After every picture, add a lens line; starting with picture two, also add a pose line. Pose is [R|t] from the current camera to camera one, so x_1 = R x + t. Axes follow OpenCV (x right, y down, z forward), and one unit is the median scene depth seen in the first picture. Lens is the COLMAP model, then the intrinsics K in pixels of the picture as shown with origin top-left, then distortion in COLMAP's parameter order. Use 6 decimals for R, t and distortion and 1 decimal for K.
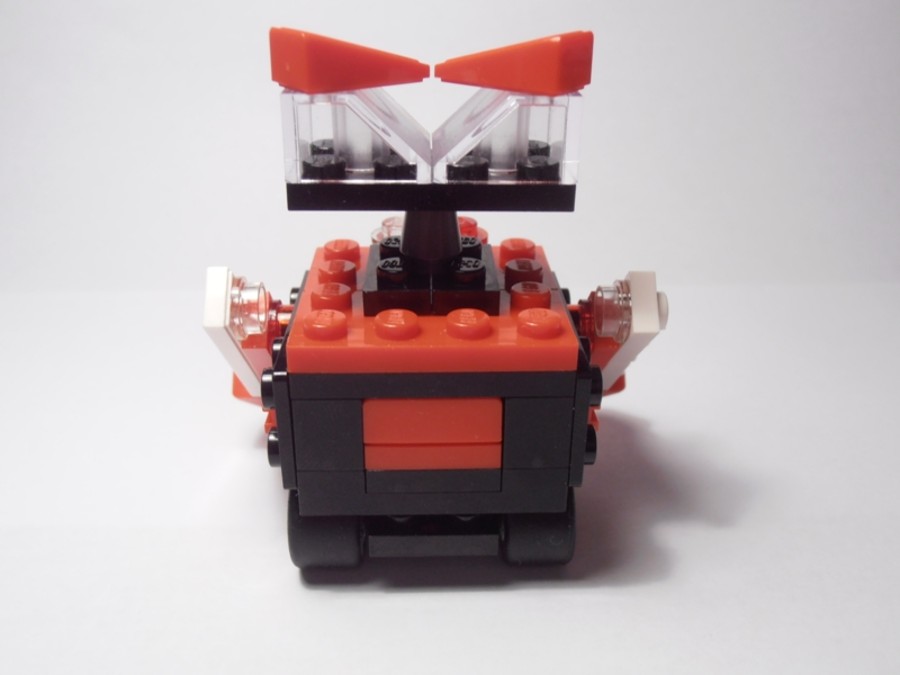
lens RADIAL K [[877.4, 0, 450.0], [0, 877.4, 337.5], [0, 0, 1]] dist [-0.053430, 0.002211]
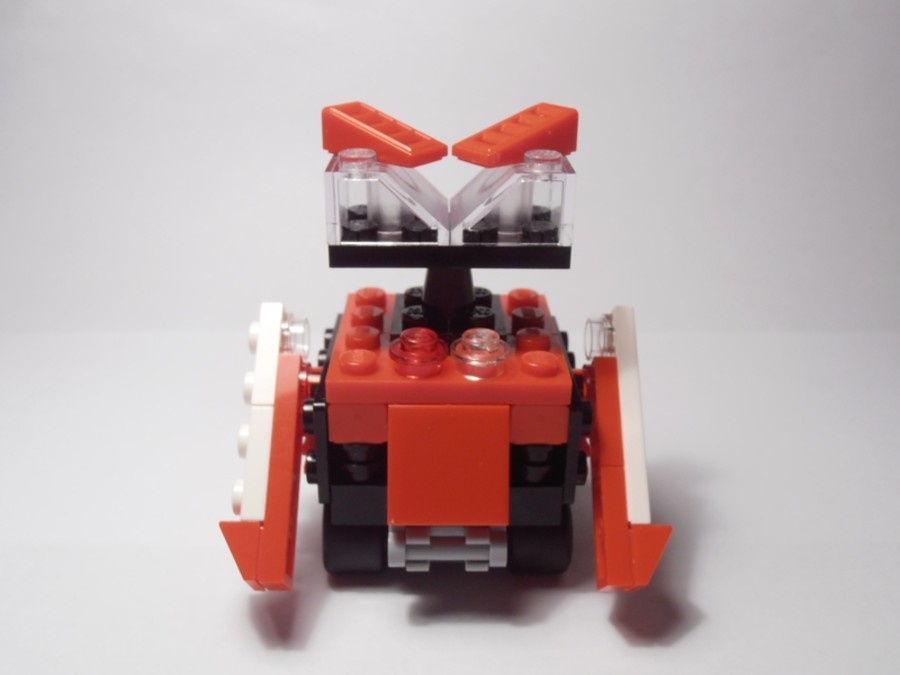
lens RADIAL K [[877.4, 0, 450.0], [0, 877.4, 337.5], [0, 0, 1]] dist [-0.053430, 0.002211]
pose [[0.999831, 0.011737, -0.014140, -0.002547], [-0.012225, 0.999315, -0.034943, -0.008615], [0.013720, 0.035110, 0.999289, -0.174117]]
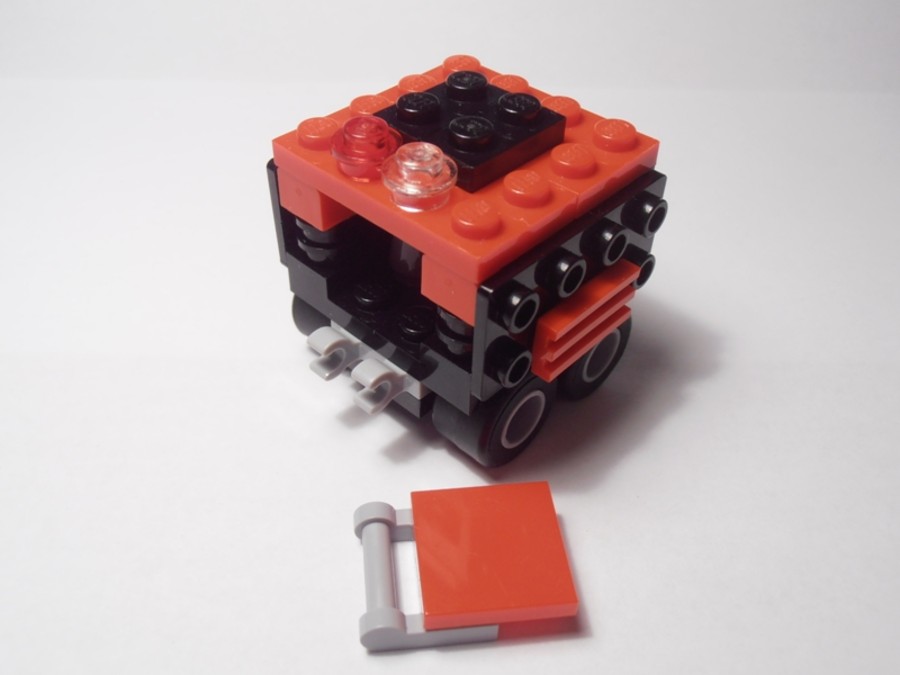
lens RADIAL K [[877.4, 0, 450.0], [0, 877.4, 337.5], [0, 0, 1]] dist [-0.053430, 0.002211]
pose [[0.705021, 0.479506, -0.522513, 0.587255], [-0.318427, 0.872368, 0.370915, -0.225338], [0.633680, -0.095121, 0.767725, 0.283511]]
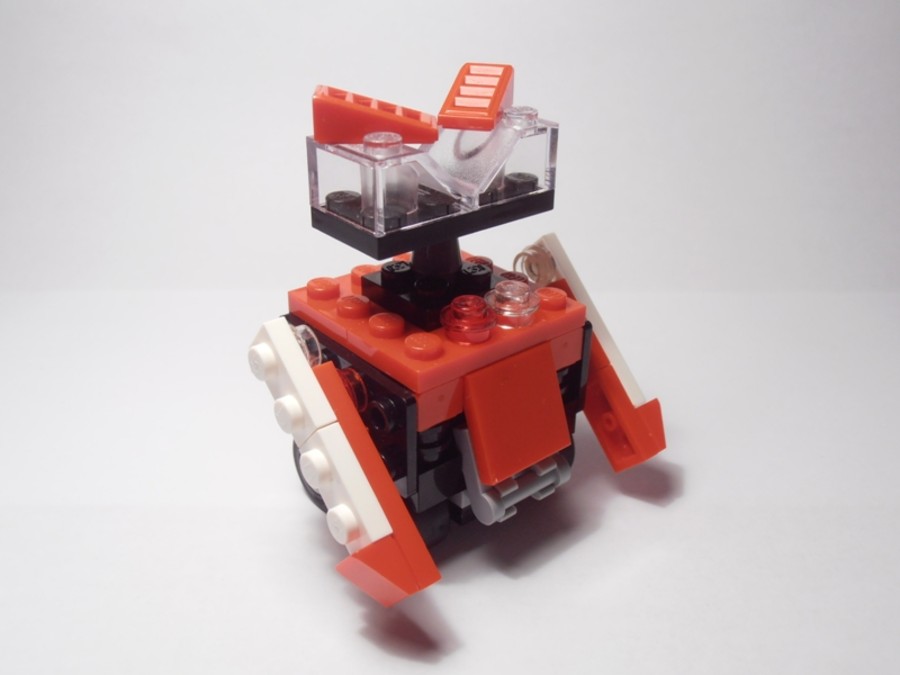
lens RADIAL K [[877.4, 0, 450.0], [0, 877.4, 337.5], [0, 0, 1]] dist [-0.053430, 0.002211]
pose [[0.785014, -0.284558, 0.550254, -0.727495], [0.262658, 0.957352, 0.120366, -0.152712], [-0.561038, 0.050040, 0.826276, 0.007987]]
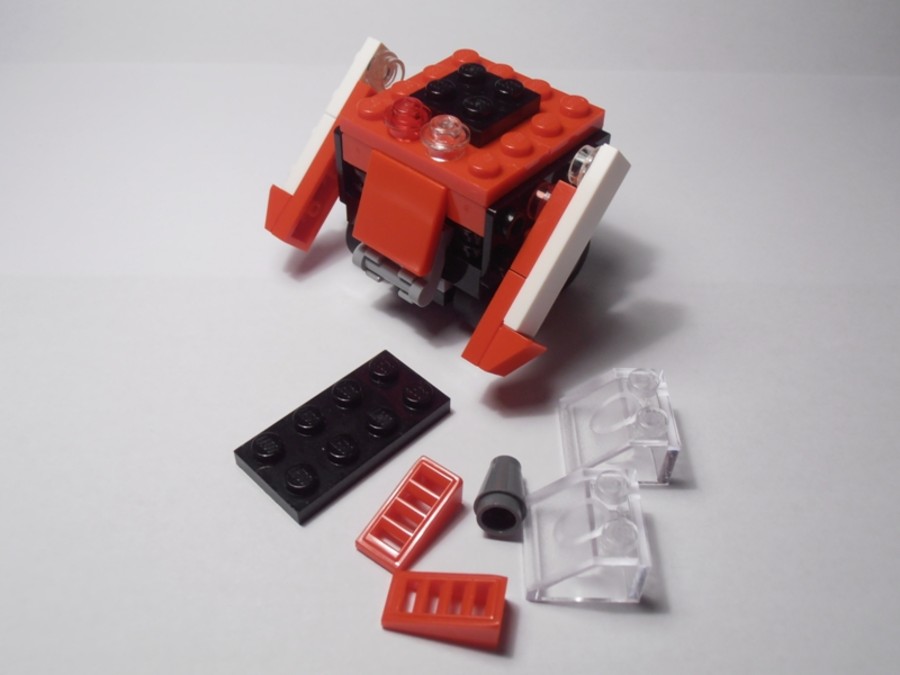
lens RADIAL K [[877.4, 0, 450.0], [0, 877.4, 337.5], [0, 0, 1]] dist [-0.053430, 0.002211]
pose [[0.730142, 0.487211, -0.479081, 0.821784], [-0.308479, 0.860650, 0.405119, -0.311368], [0.609700, -0.148008, 0.778691, -0.126960]]
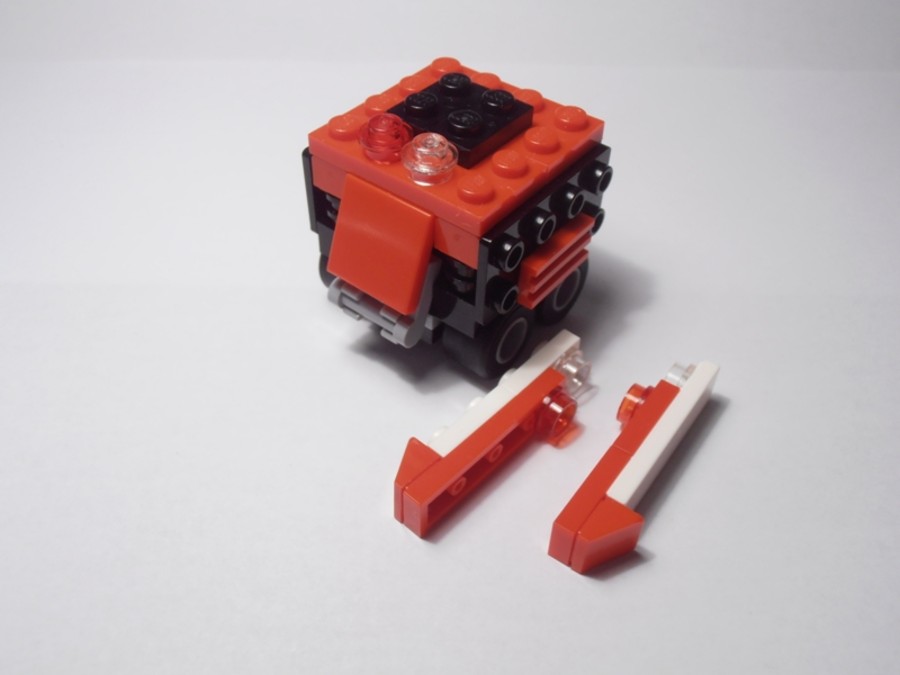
lens RADIAL K [[877.4, 0, 450.0], [0, 877.4, 337.5], [0, 0, 1]] dist [-0.053430, 0.002211]
pose [[0.763691, 0.457299, -0.455690, 0.695152], [-0.291432, 0.874048, 0.388724, -0.285983], [0.576058, -0.164063, 0.800775, -0.013247]]
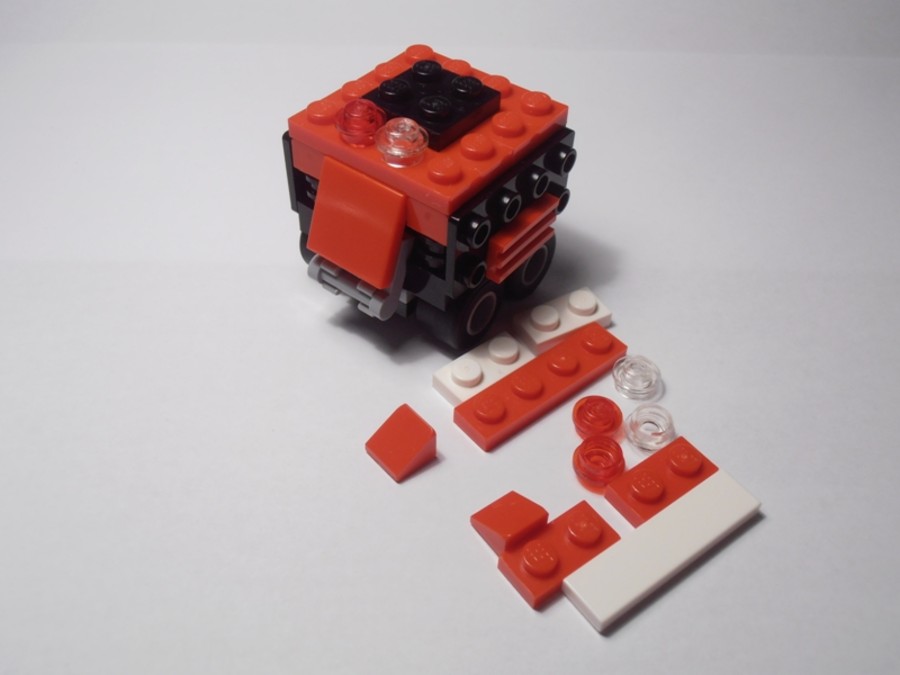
lens RADIAL K [[877.4, 0, 450.0], [0, 877.4, 337.5], [0, 0, 1]] dist [-0.053430, 0.002211]
pose [[0.771027, 0.465479, -0.434565, 0.756503], [-0.293996, 0.865534, 0.405484, -0.317092], [0.564875, -0.184879, 0.804199, -0.067900]]
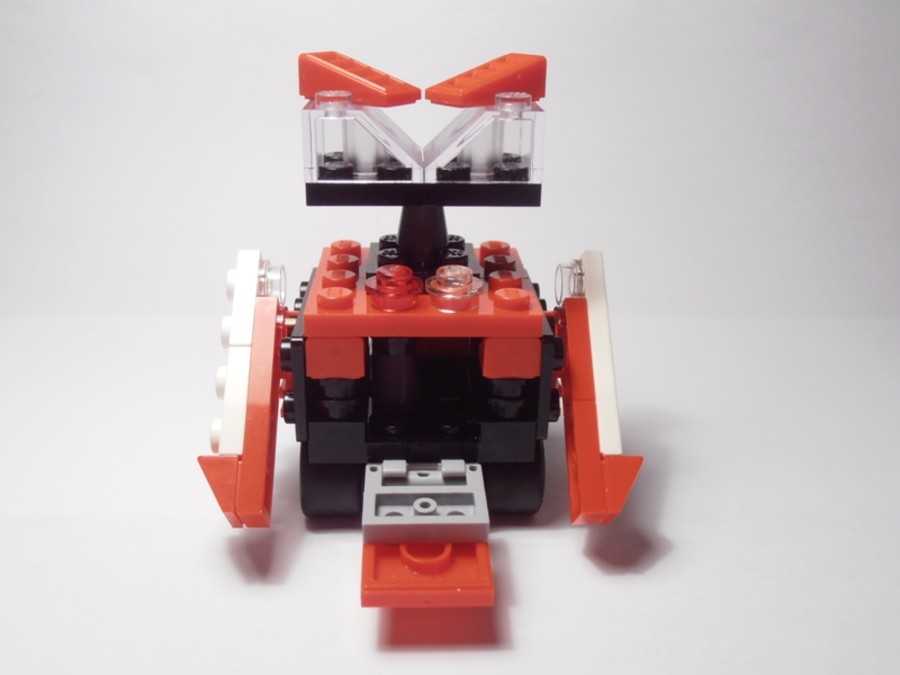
lens RADIAL K [[877.4, 0, 450.0], [0, 877.4, 337.5], [0, 0, 1]] dist [-0.053430, 0.002211]
pose [[0.999781, 0.003069, 0.020714, -0.008851], [-0.001616, 0.997560, -0.069797, 0.117992], [-0.020878, 0.069748, 0.997346, -0.195777]]
